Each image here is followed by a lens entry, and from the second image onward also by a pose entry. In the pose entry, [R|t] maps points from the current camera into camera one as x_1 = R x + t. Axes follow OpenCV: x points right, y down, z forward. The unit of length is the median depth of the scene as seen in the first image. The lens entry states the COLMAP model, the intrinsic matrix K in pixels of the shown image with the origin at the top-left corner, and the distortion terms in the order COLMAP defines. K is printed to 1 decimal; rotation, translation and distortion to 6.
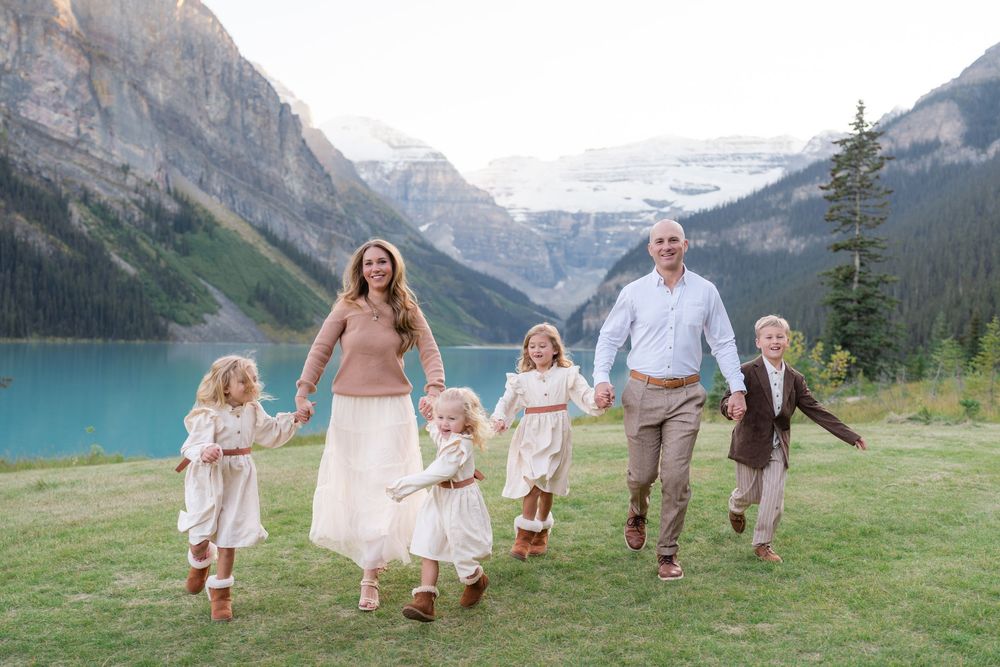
lens RADIAL K [[935.5, 0, 541.9], [0, 935.5, 360.1], [0, 0, 1]] dist [-0.013262, 0.000000]
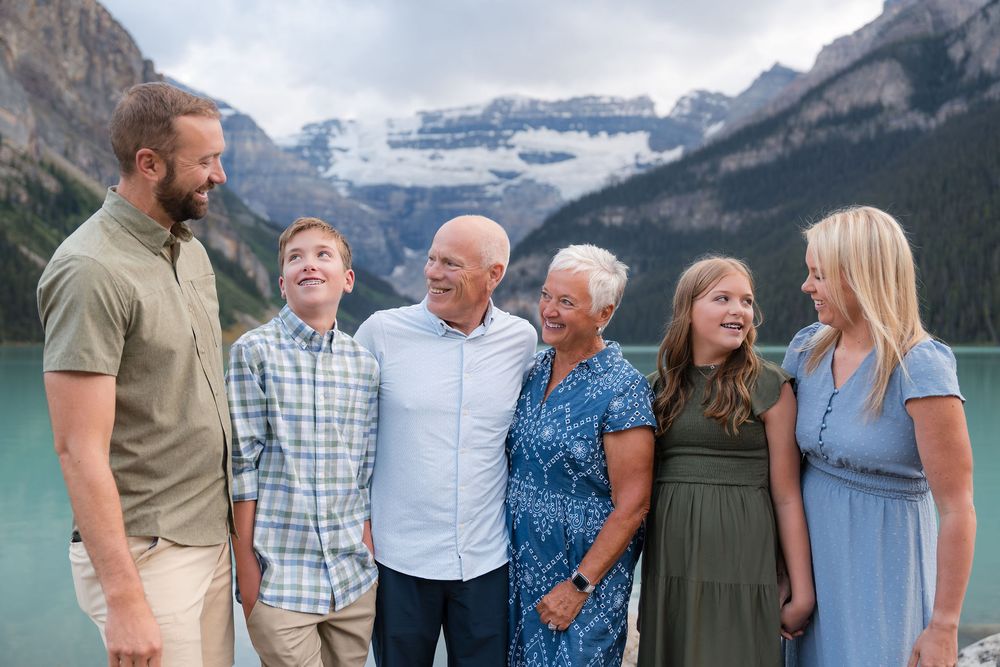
lens RADIAL K [[1118.9, 0, 464.0], [0, 1118.9, 350.2], [0, 0, 1]] dist [0.016772, 0.000000]
pose [[0.991492, -0.026735, 0.127396, -0.125357], [0.027974, 0.999577, -0.007946, 0.001560], [-0.127129, 0.011442, 0.991820, -0.030144]]
